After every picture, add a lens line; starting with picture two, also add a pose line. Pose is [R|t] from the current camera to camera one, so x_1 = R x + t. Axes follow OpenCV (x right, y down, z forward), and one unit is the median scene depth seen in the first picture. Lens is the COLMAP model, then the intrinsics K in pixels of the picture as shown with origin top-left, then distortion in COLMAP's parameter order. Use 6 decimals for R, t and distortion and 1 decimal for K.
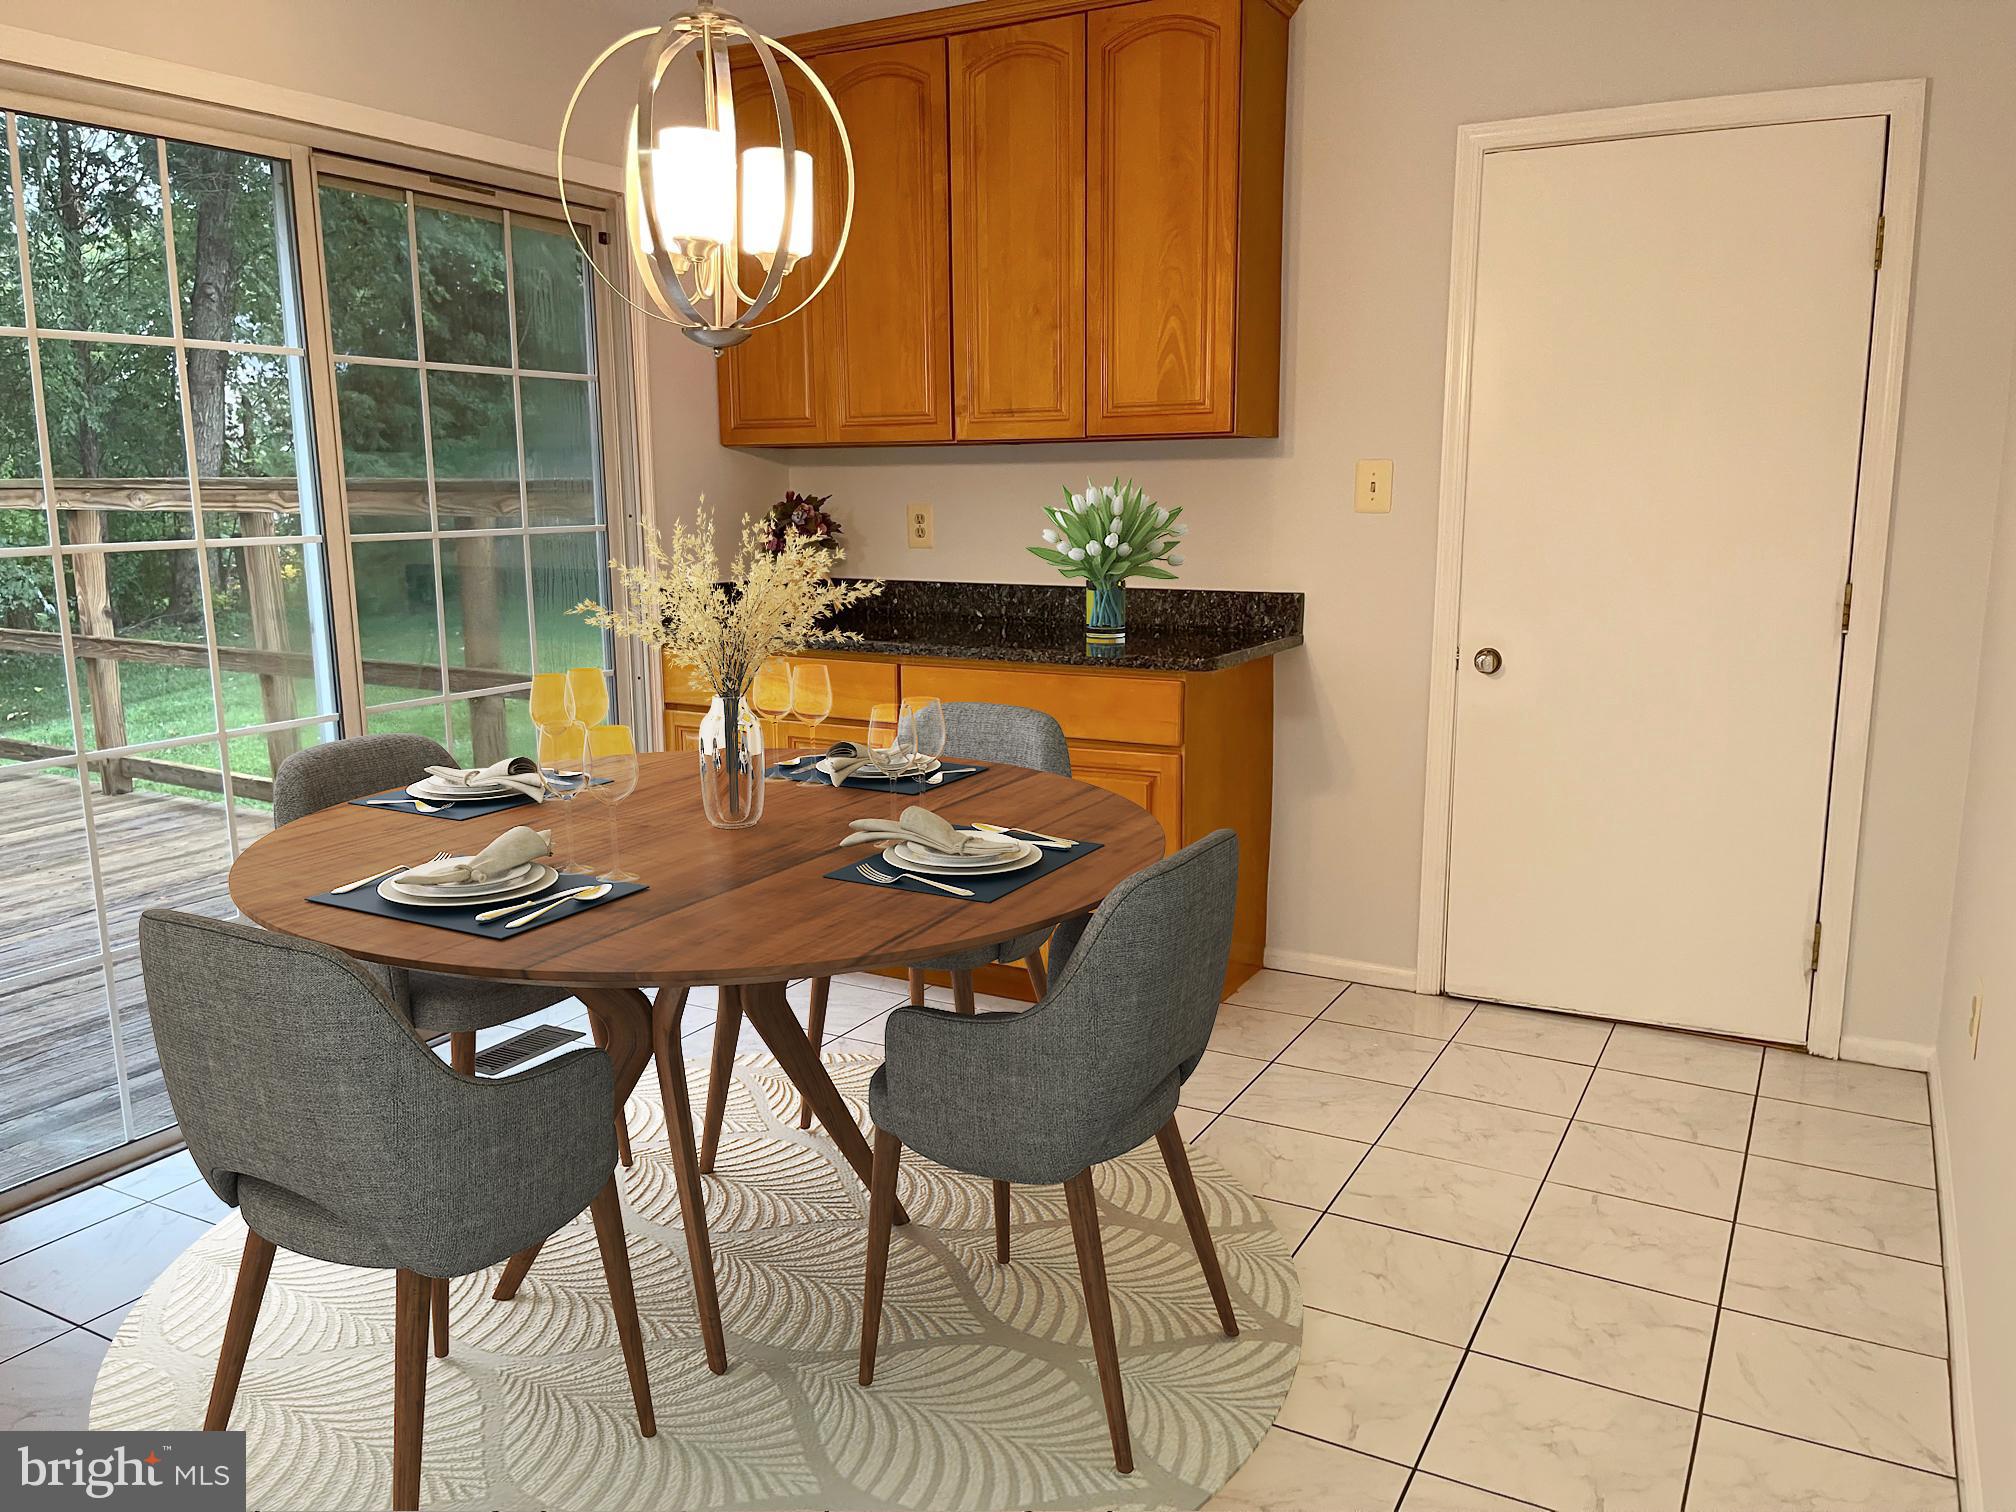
lens RADIAL K [[1519.5, 0, 1016.4], [0, 1519.5, 761.0], [0, 0, 1]] dist [0.062886, -0.094837]
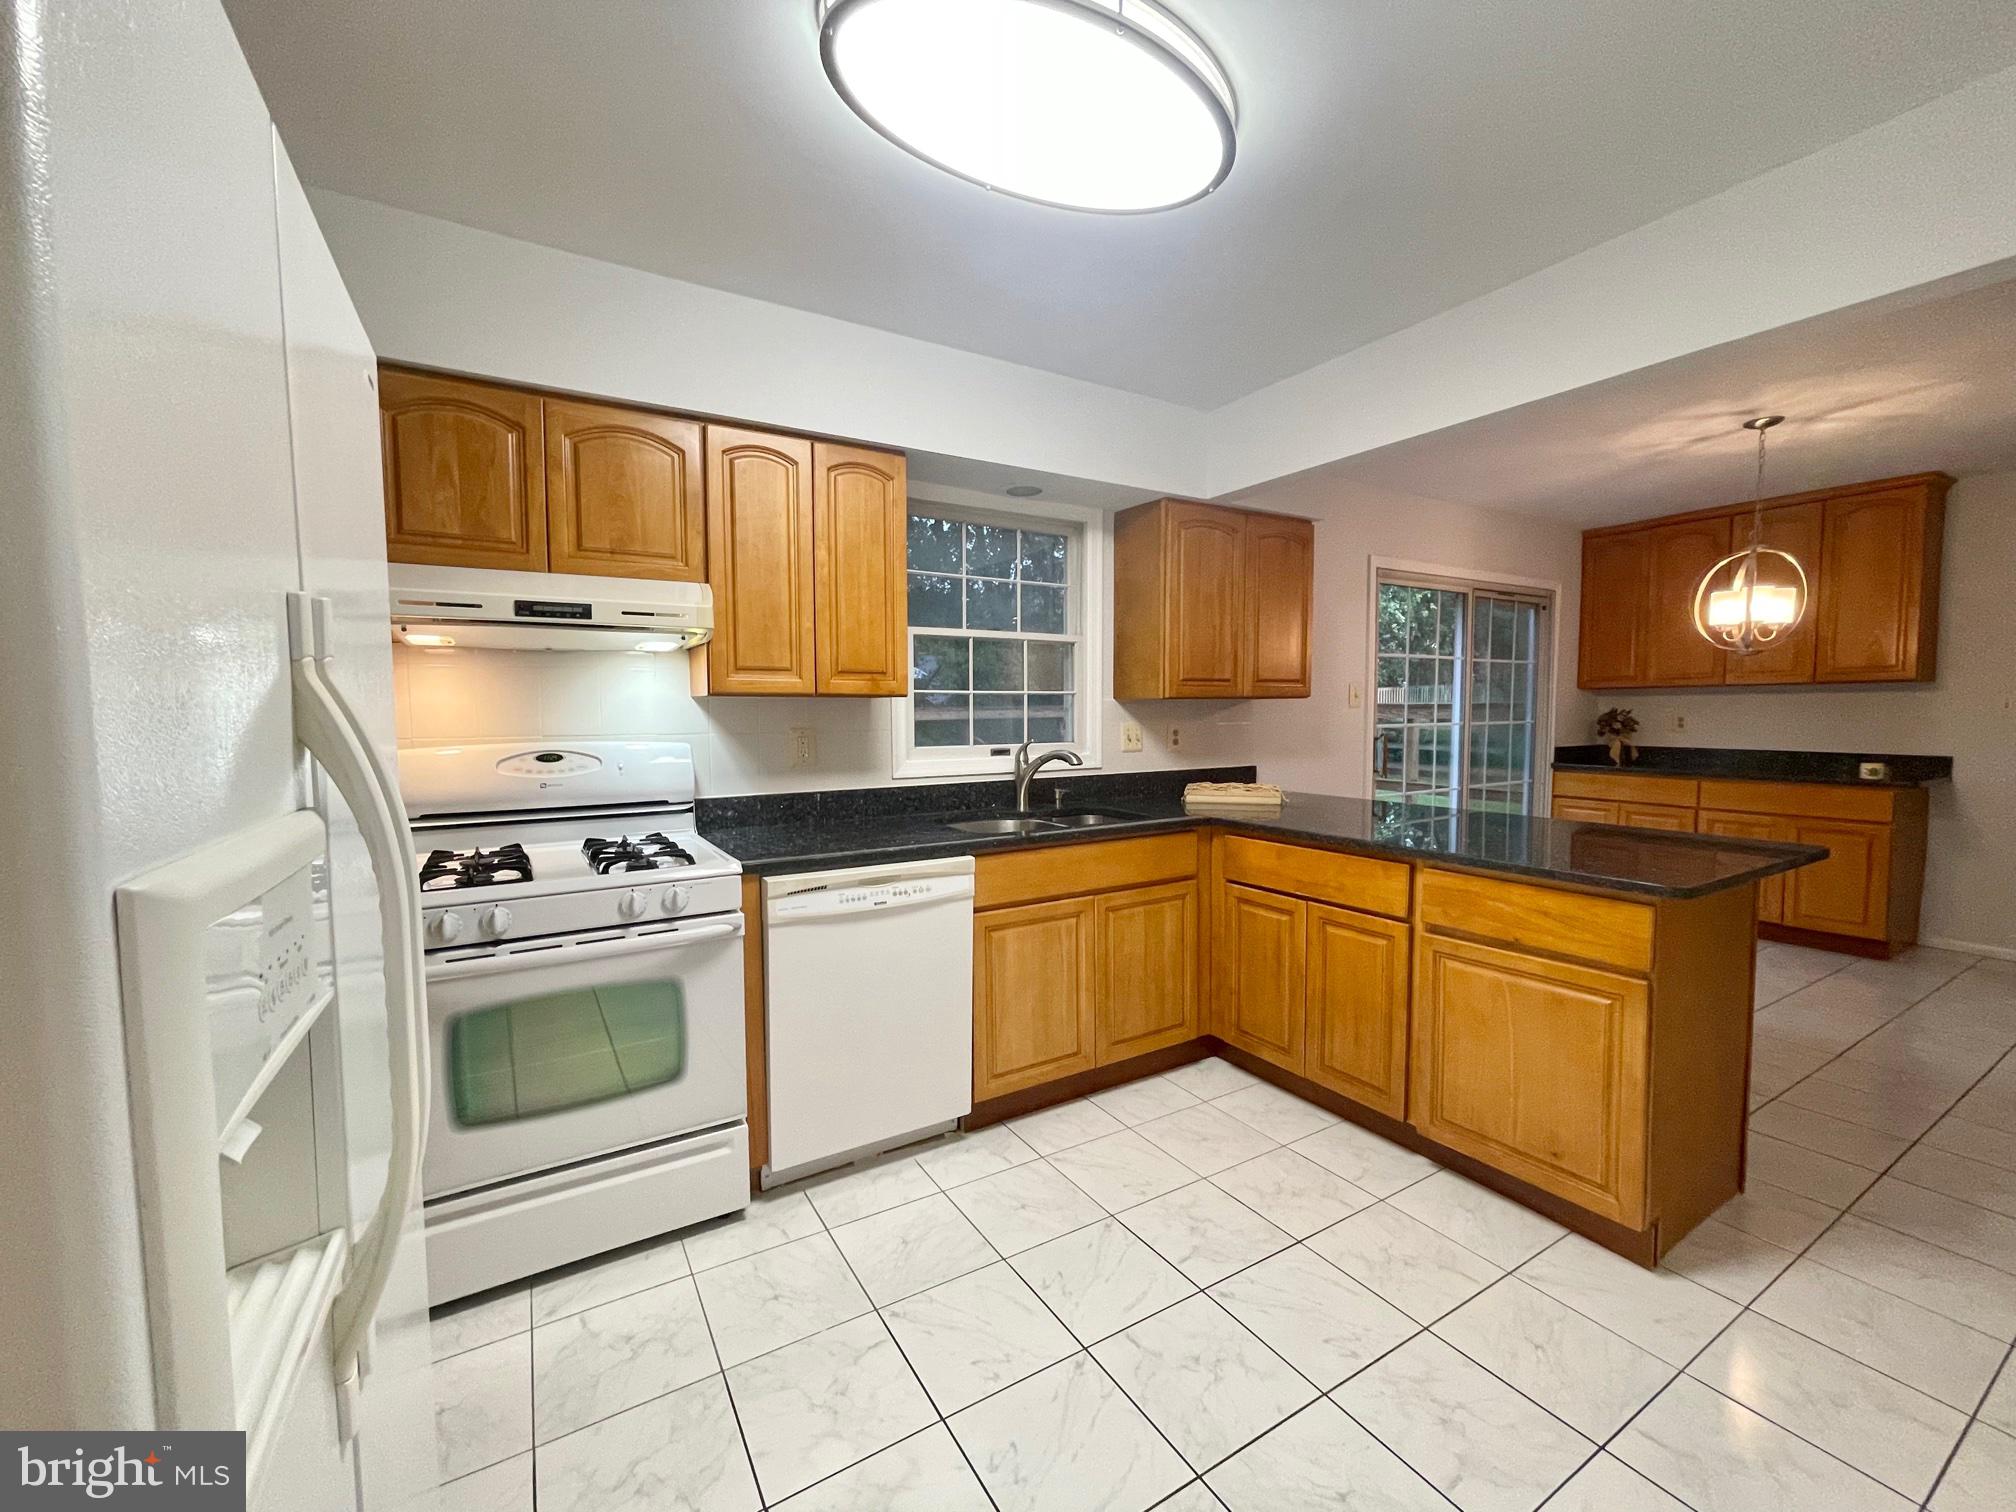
lens RADIAL K [[812.6, 0, 1002.4], [0, 812.6, 764.5], [0, 0, 1]] dist [-0.004908, 0.000626]
pose [[0.858553, 0.034866, -0.511538, -0.354143], [-0.090167, 0.992404, -0.083693, 0.107008], [0.504735, 0.117979, 0.855175, -0.568092]]
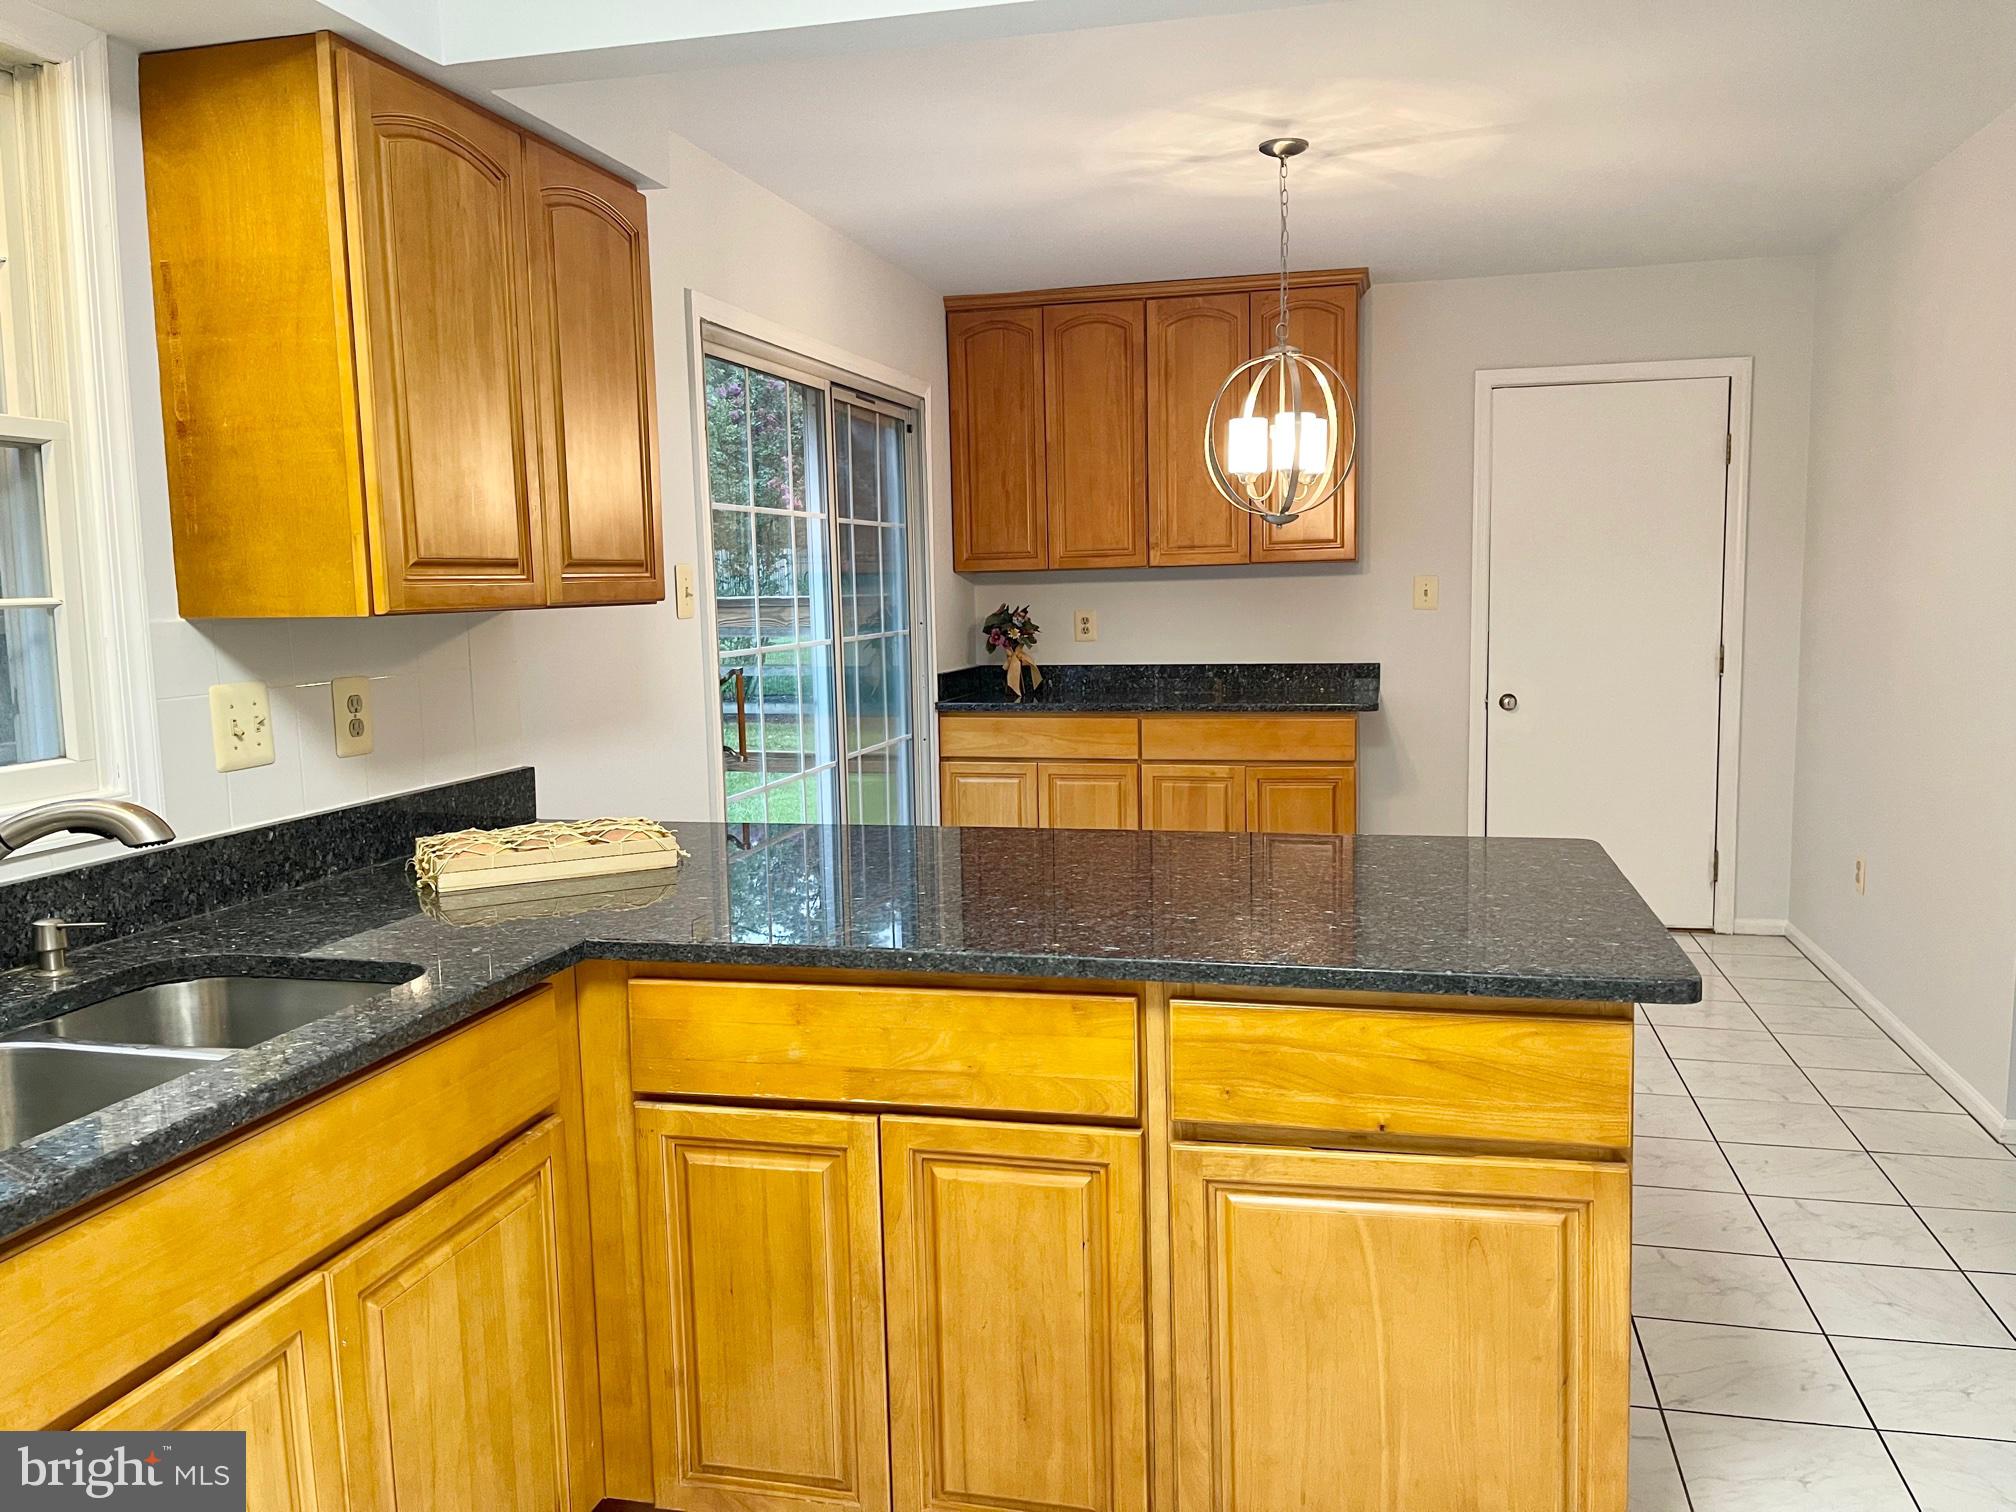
lens RADIAL K [[1519.5, 0, 1028.5], [0, 1519.5, 758.8], [0, 0, 1]] dist [0.062886, -0.094837]
pose [[0.966729, -0.043157, 0.252135, -0.547648], [0.060213, 0.996361, -0.060322, 0.055820], [-0.248614, 0.073497, 0.965810, -0.376000]]
